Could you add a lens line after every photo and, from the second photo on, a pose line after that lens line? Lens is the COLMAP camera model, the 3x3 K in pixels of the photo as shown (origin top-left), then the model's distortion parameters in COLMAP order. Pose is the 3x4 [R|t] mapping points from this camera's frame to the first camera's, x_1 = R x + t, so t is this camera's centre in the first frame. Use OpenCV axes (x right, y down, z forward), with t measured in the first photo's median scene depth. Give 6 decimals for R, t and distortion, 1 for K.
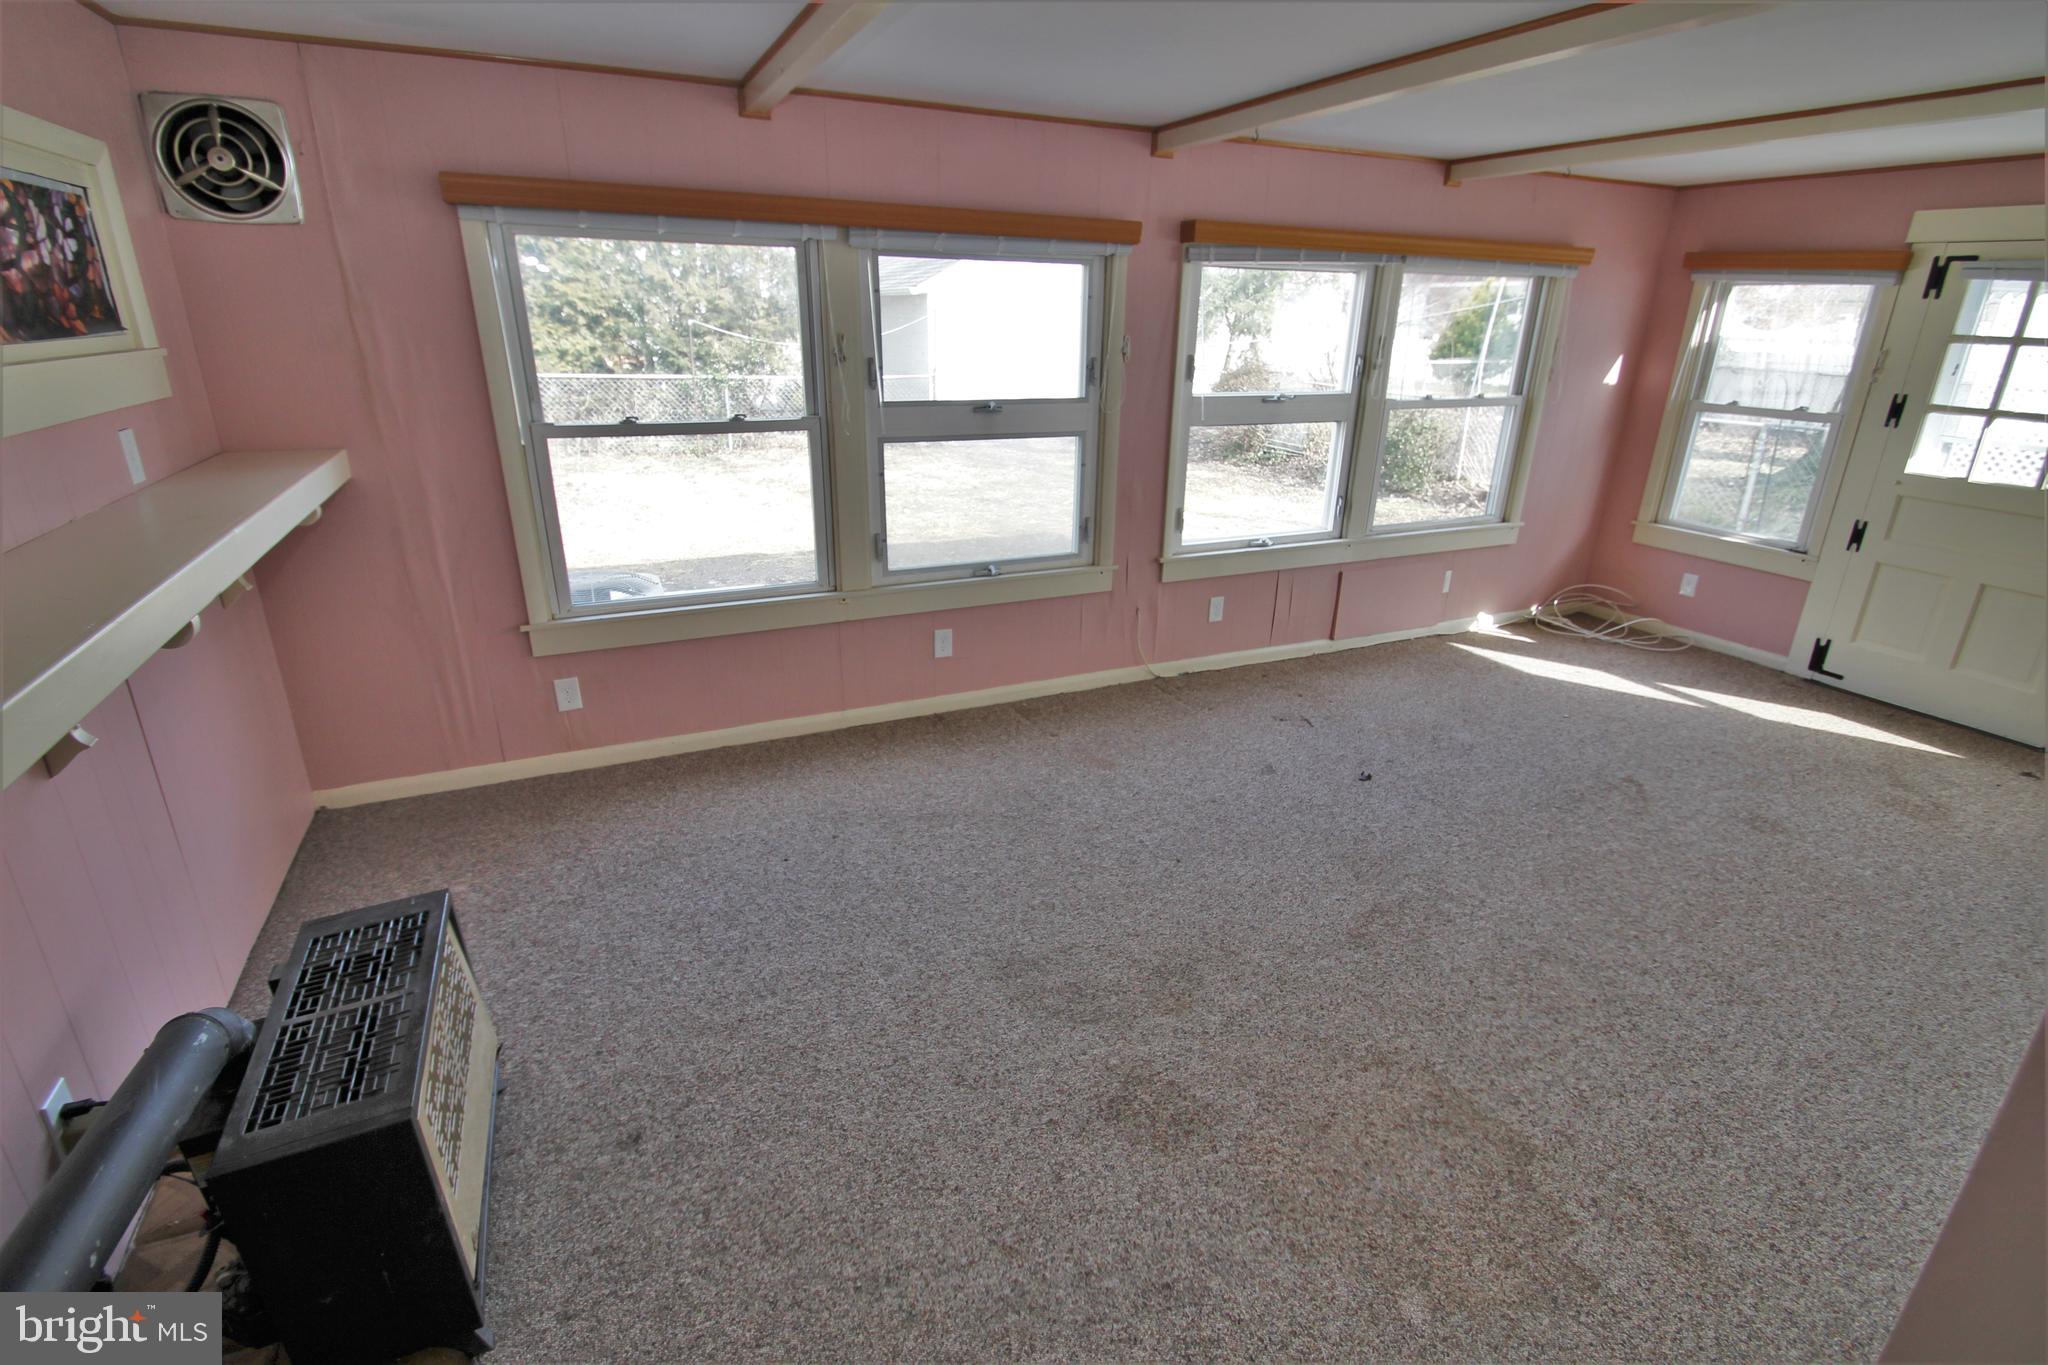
lens RADIAL K [[949.0, 0, 1019.1], [0, 949.0, 674.4], [0, 0, 1]] dist [0.011338, -0.014000]
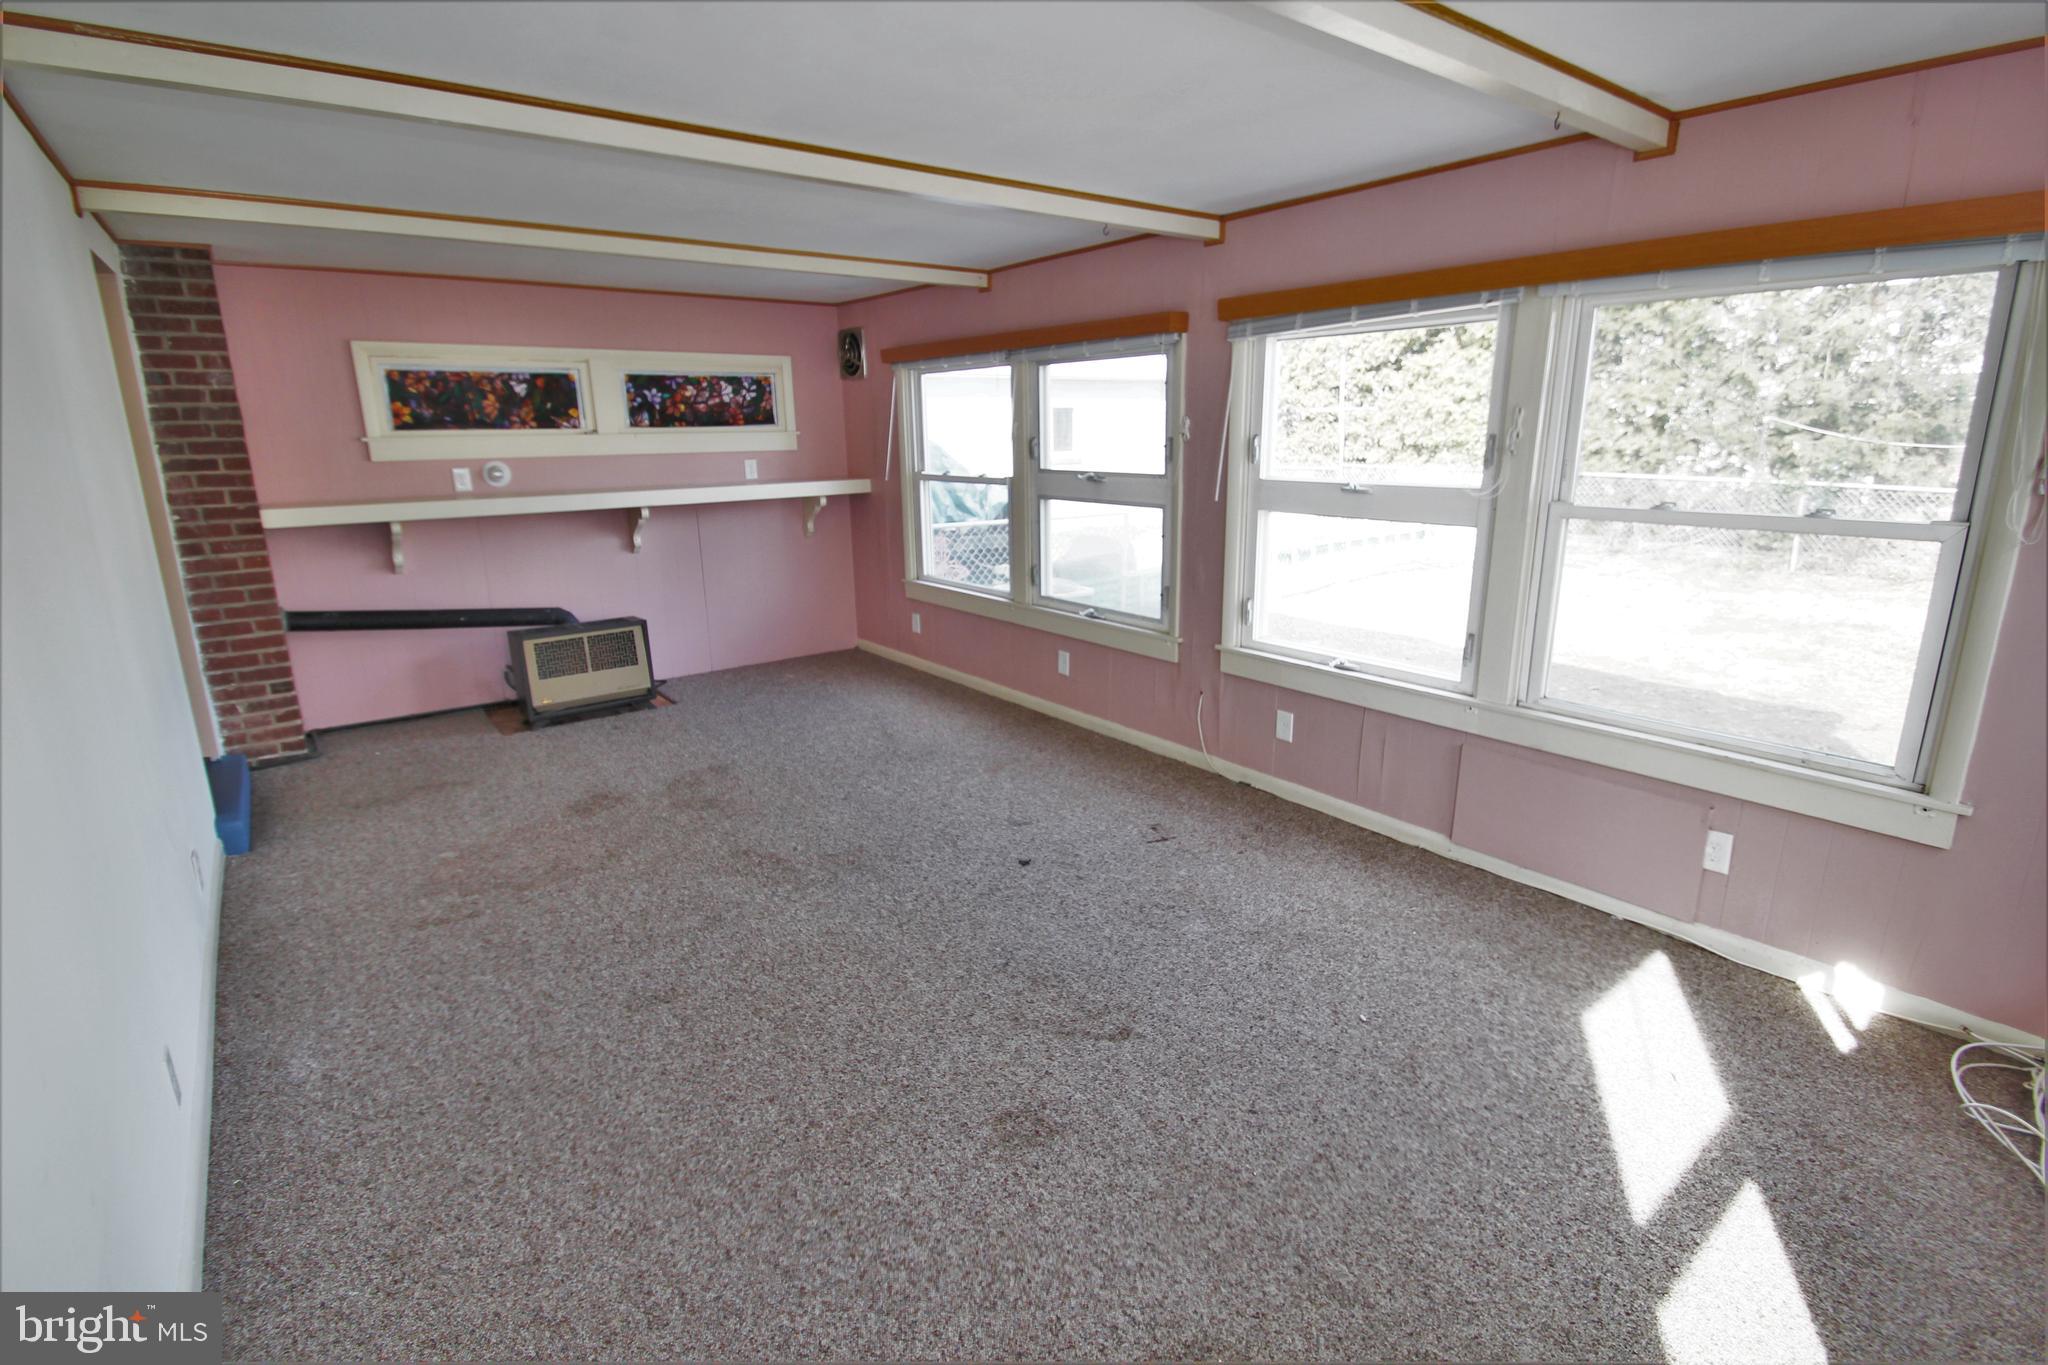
lens RADIAL K [[949.0, 0, 1020.5], [0, 949.0, 673.7], [0, 0, 1]] dist [0.011338, -0.014000]
pose [[0.226717, 0.225449, -0.947508, 1.116870], [-0.326953, 0.934005, 0.144003, -0.184916], [0.917442, 0.277143, 0.285466, 0.618384]]
